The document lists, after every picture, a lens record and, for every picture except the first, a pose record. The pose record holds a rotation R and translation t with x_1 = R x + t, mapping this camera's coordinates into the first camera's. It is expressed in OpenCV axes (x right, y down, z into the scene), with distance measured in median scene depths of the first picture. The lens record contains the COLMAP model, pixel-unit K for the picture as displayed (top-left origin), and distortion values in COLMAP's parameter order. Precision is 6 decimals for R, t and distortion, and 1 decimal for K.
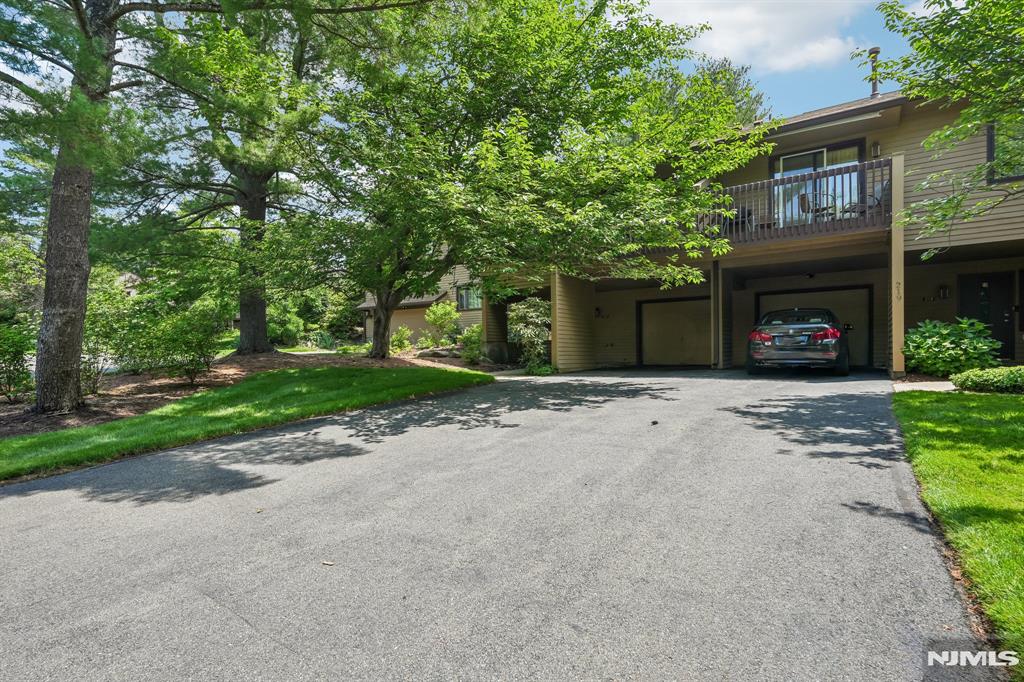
lens RADIAL K [[503.3, 0, 512.0], [0, 503.3, 341.0], [0, 0, 1]] dist [0.001056, 0.000361]
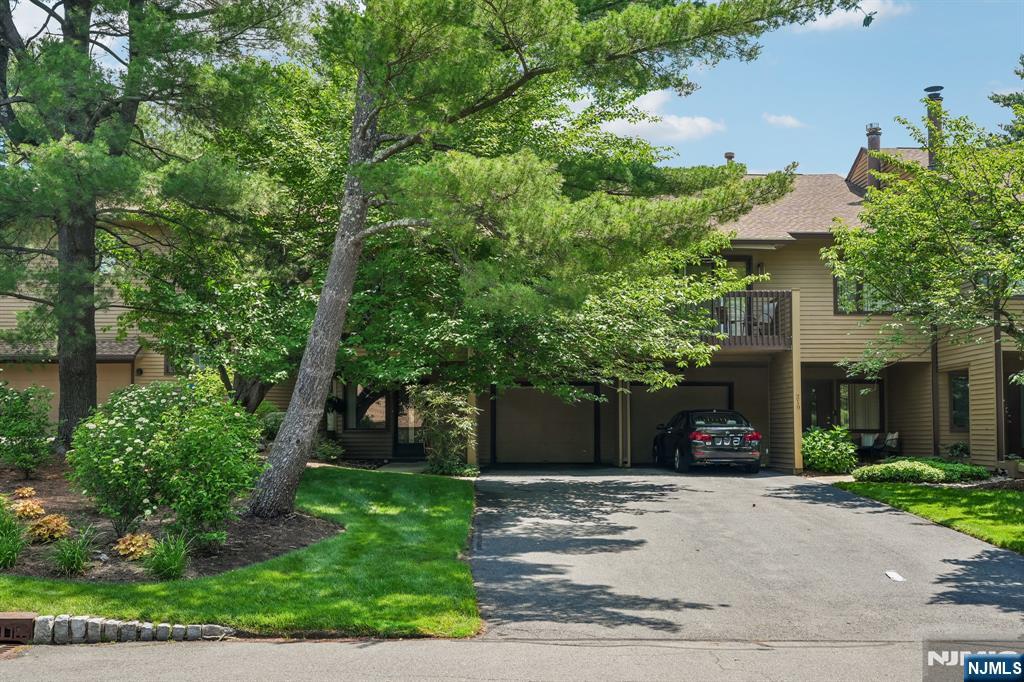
lens RADIAL K [[1059.1, 0, 512.0], [0, 1059.1, 341.0], [0, 0, 1]] dist [-0.004314, -0.002581]
pose [[0.811201, 0.065198, 0.581122, -1.180582], [-0.026443, 0.996838, -0.074925, -0.033023], [-0.584170, 0.045412, 0.810360, -0.621423]]
